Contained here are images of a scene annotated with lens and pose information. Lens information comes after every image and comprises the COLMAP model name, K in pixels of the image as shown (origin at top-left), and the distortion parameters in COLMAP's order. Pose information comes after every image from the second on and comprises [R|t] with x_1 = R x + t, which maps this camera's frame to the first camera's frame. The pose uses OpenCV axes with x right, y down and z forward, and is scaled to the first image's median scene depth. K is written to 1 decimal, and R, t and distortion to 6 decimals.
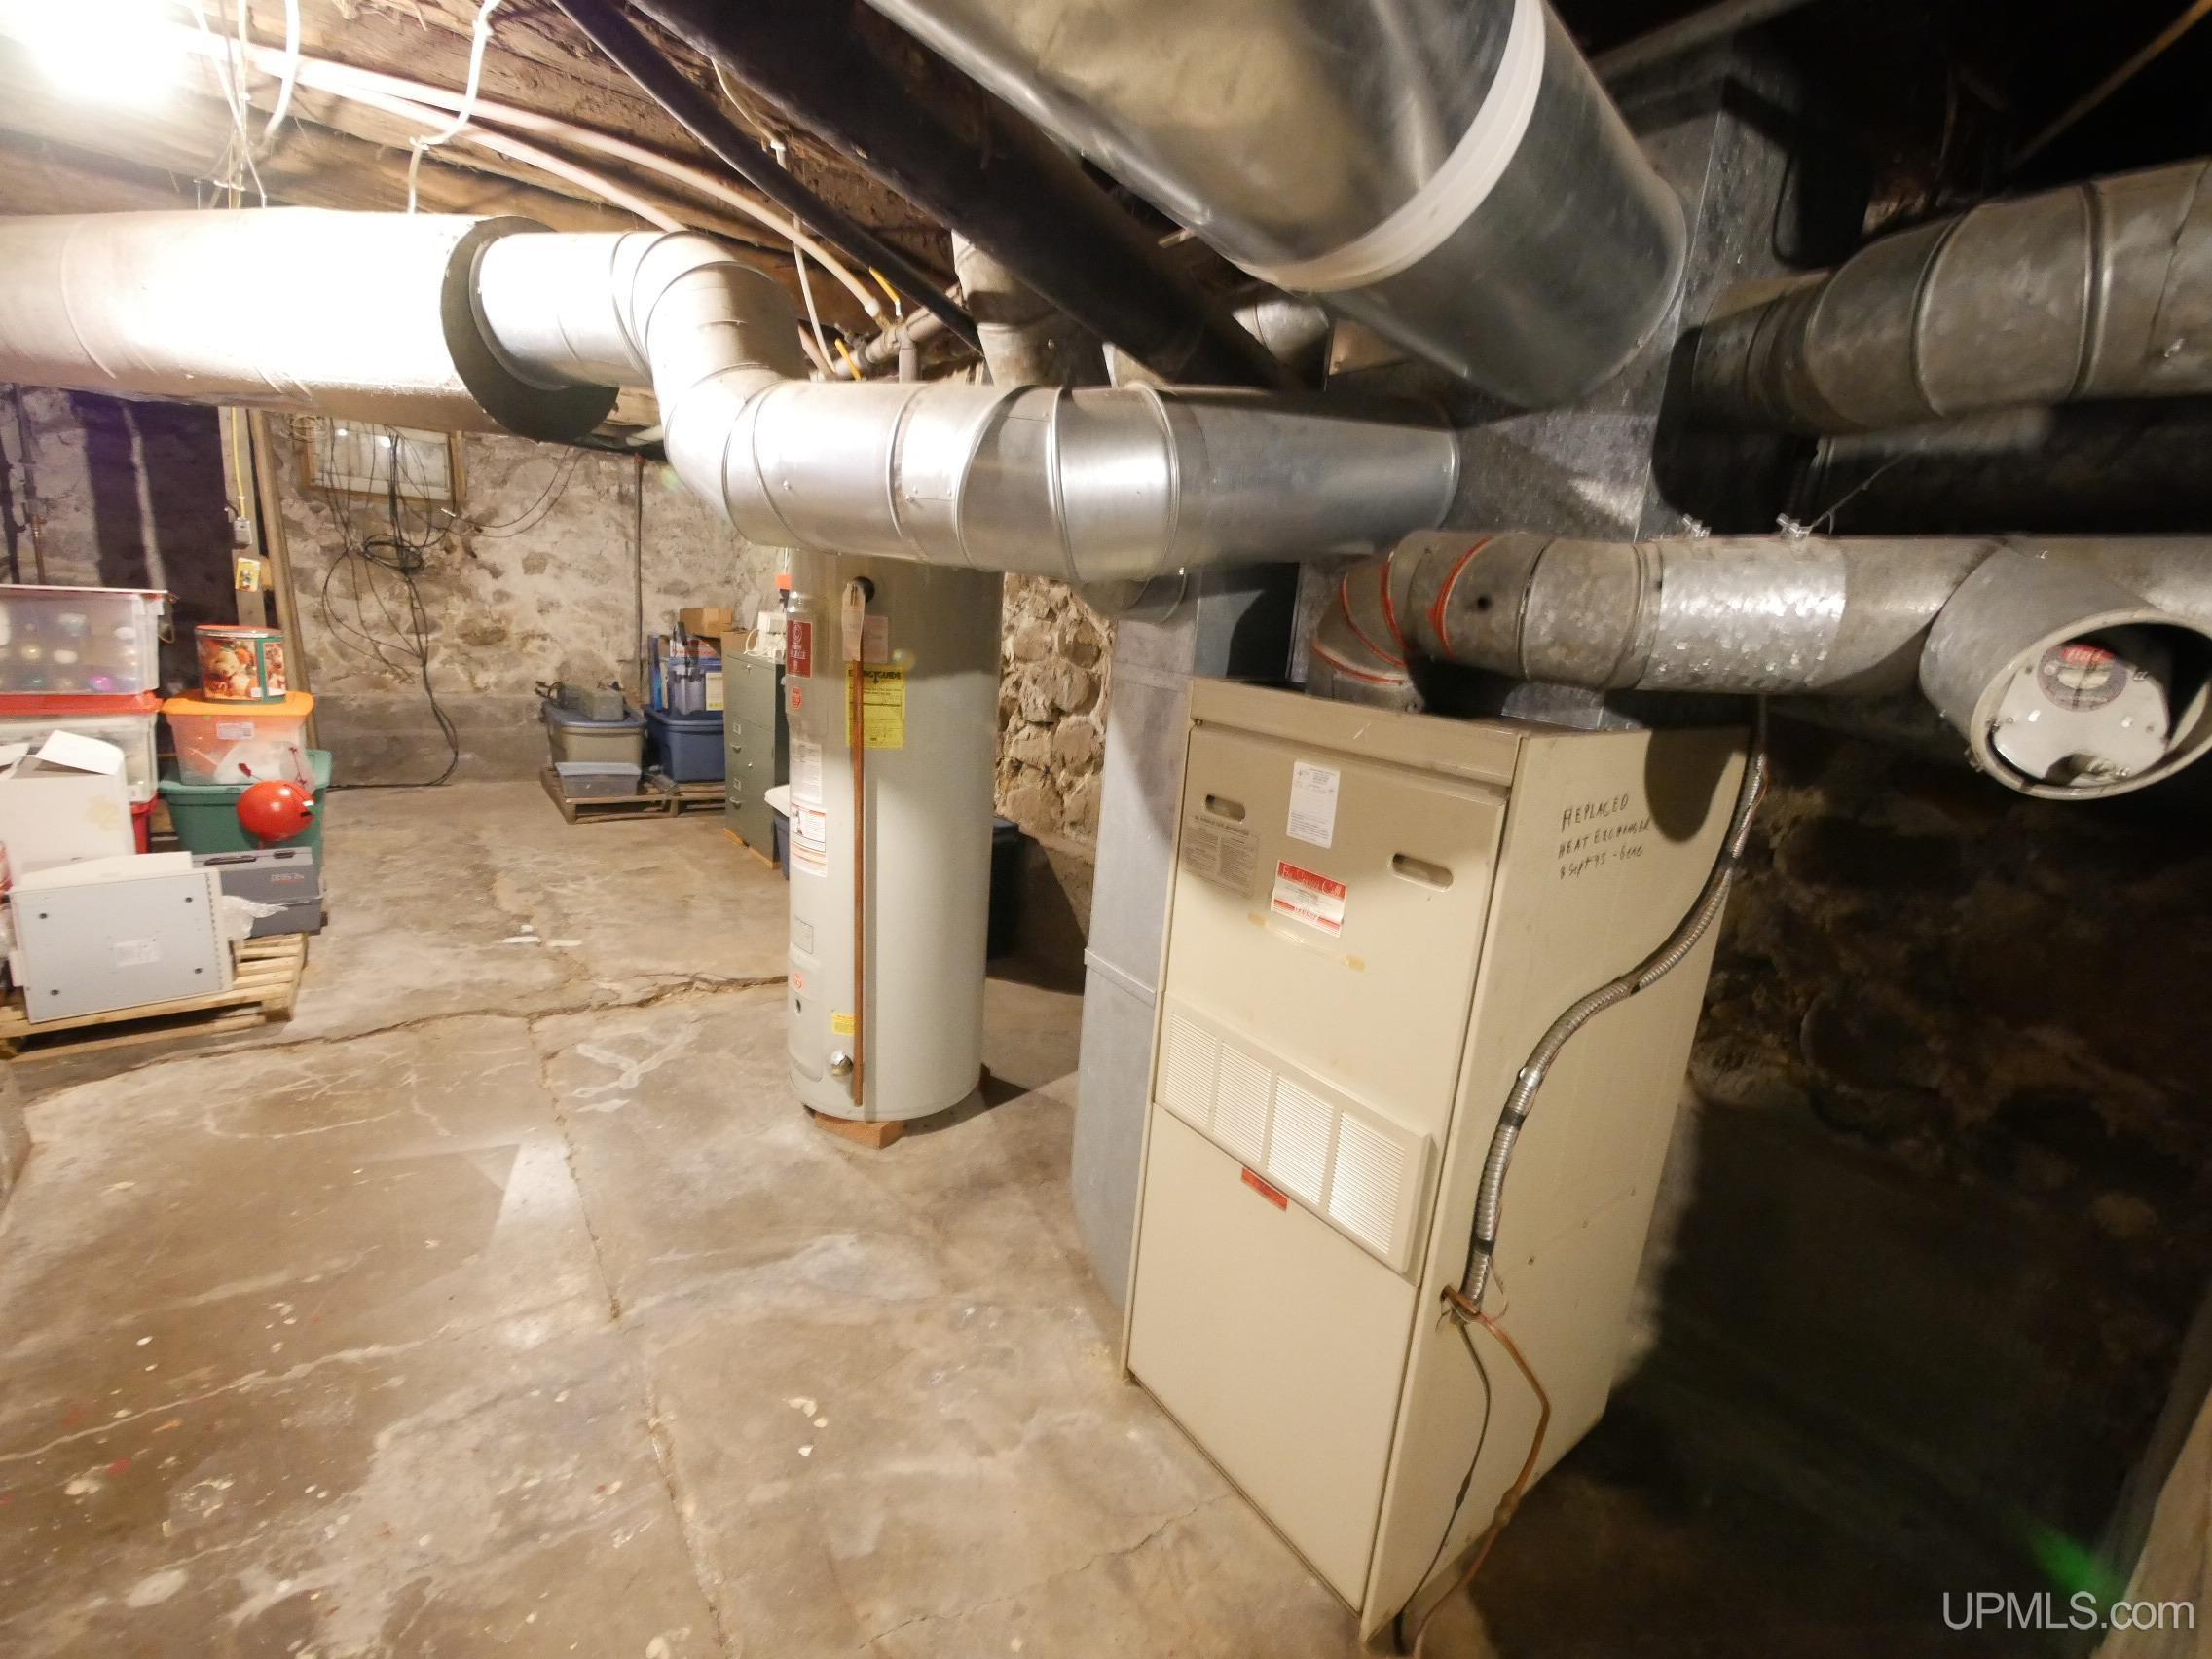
lens RADIAL K [[1024.3, 0, 1158.0], [0, 1024.3, 851.0], [0, 0, 1]] dist [-0.002711, 0.000372]
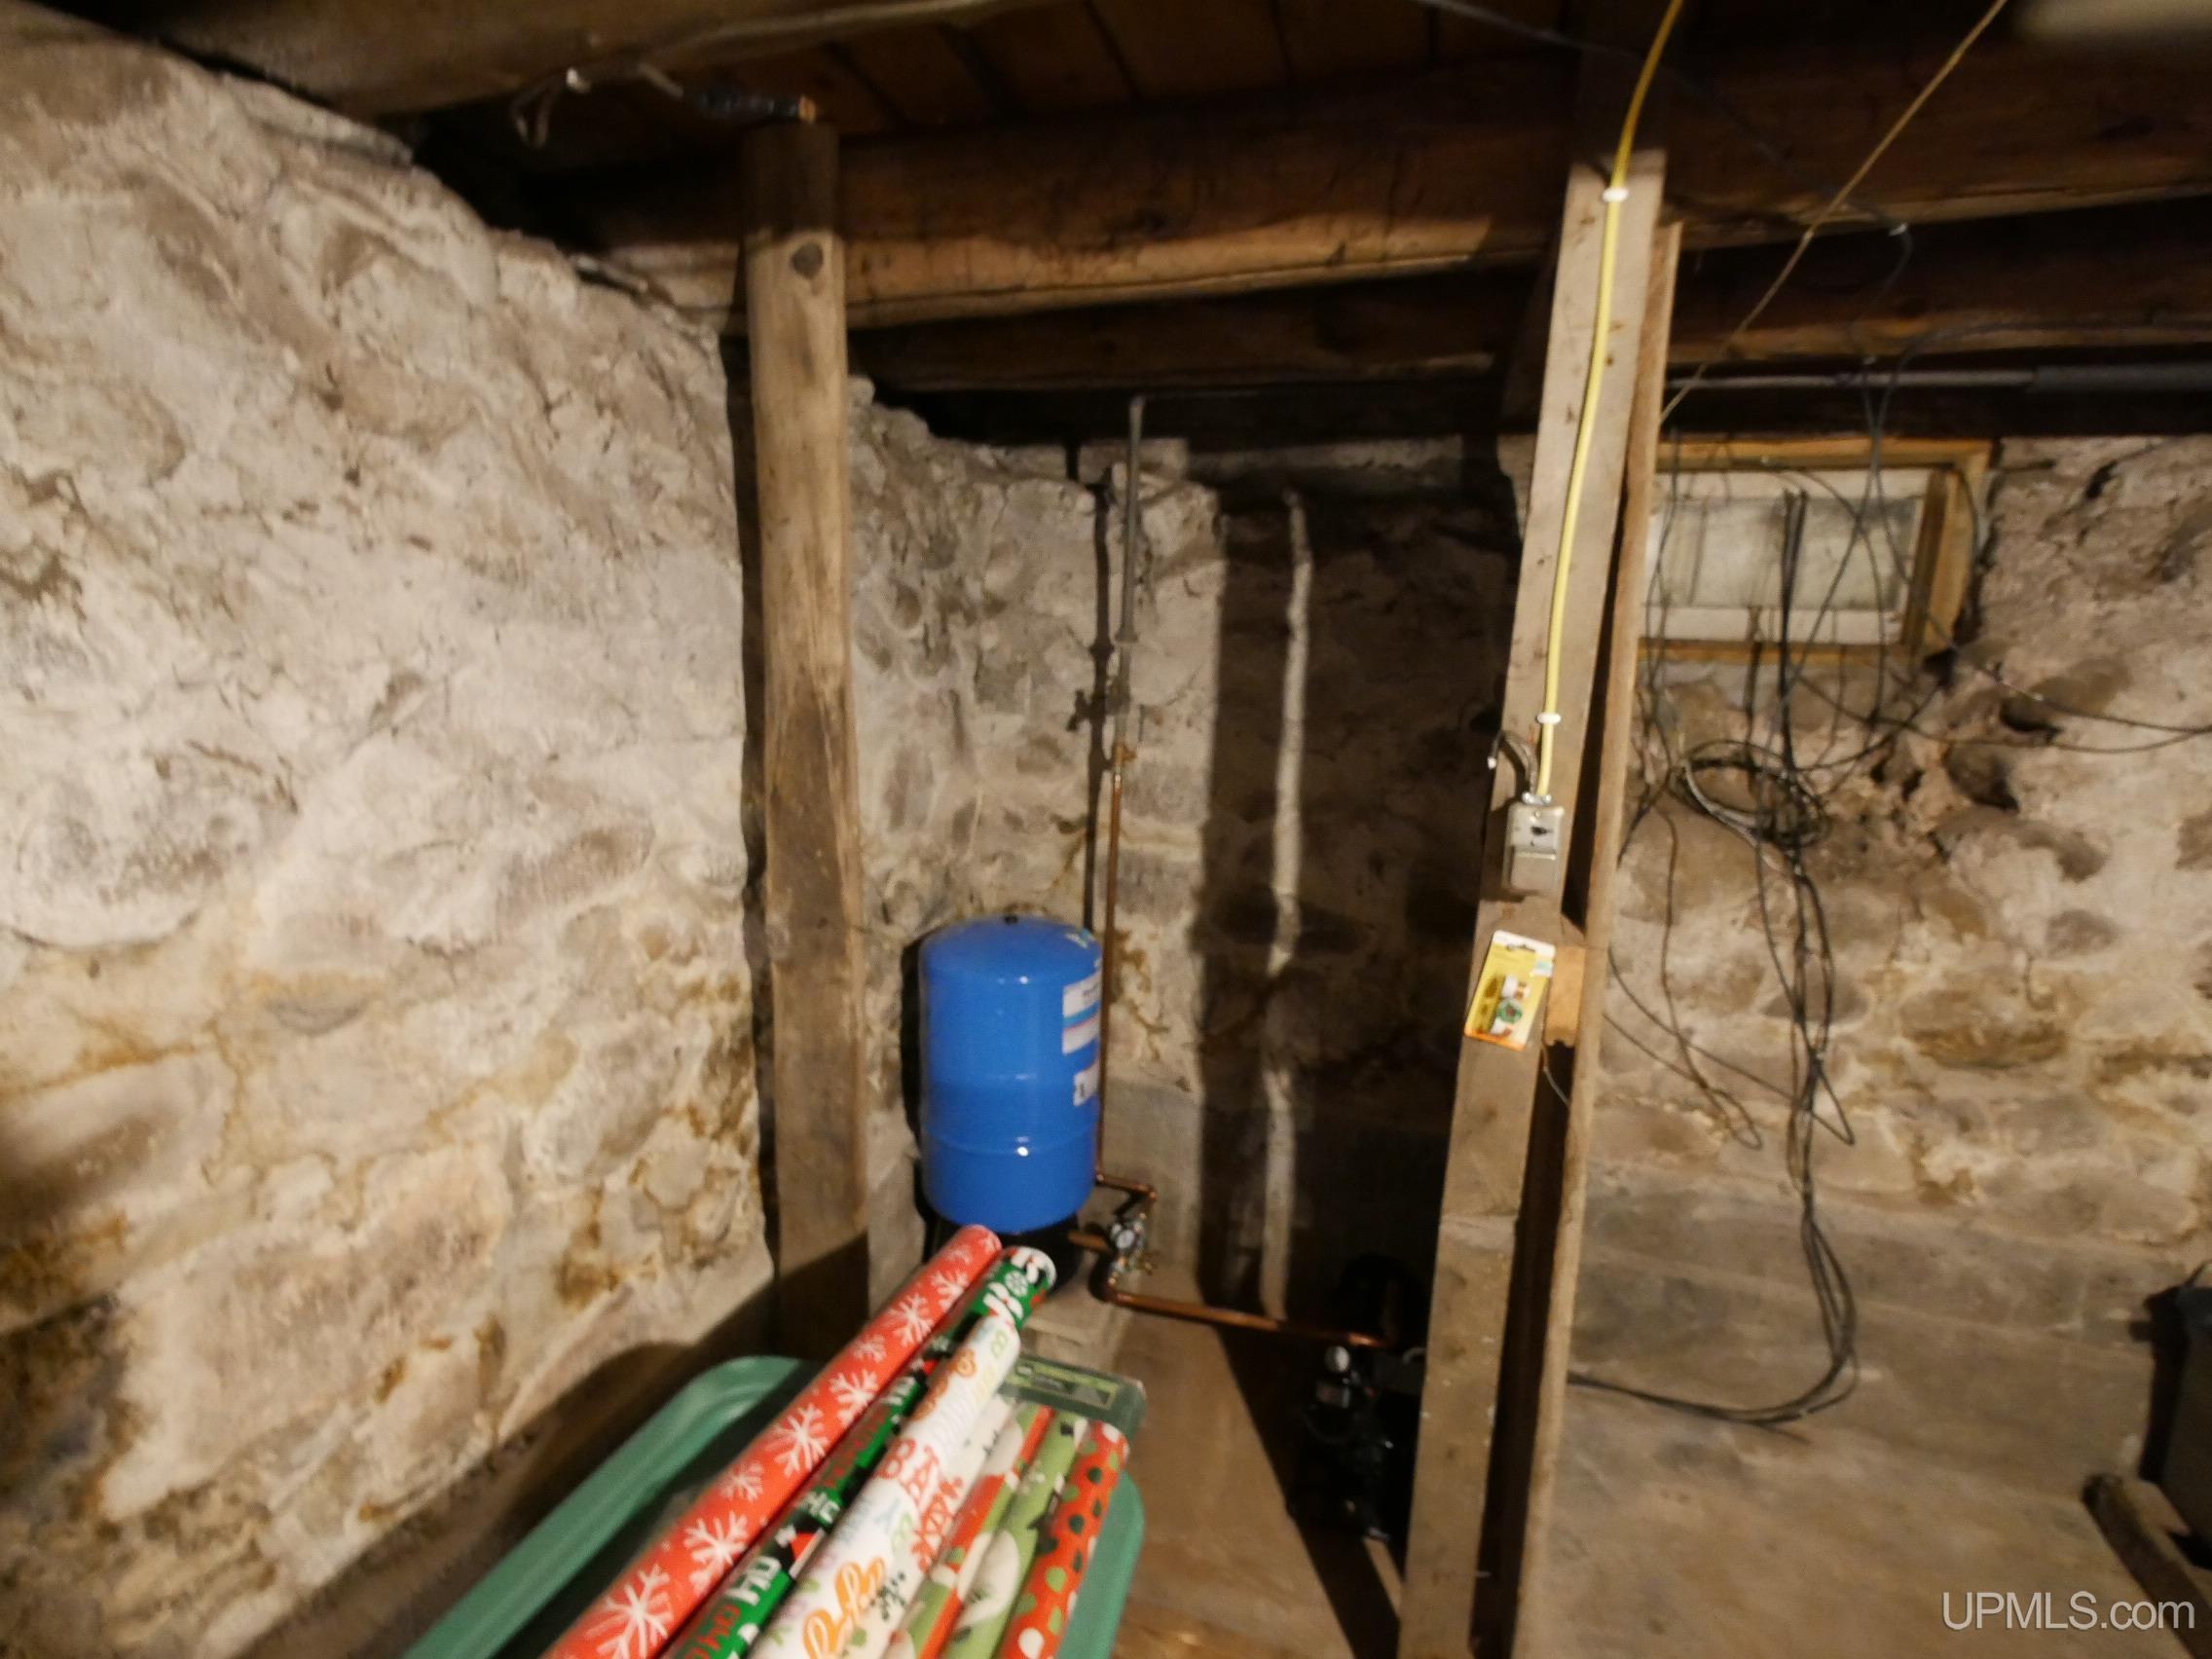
lens RADIAL K [[1024.3, 0, 1106.3], [0, 1024.3, 828.3], [0, 0, 1]] dist [-0.002711, 0.000372]
pose [[0.572710, 0.076676, -0.816164, -0.569569], [-0.178730, 0.983343, -0.033034, -0.220594], [0.800037, 0.164792, 0.576875, 0.583600]]
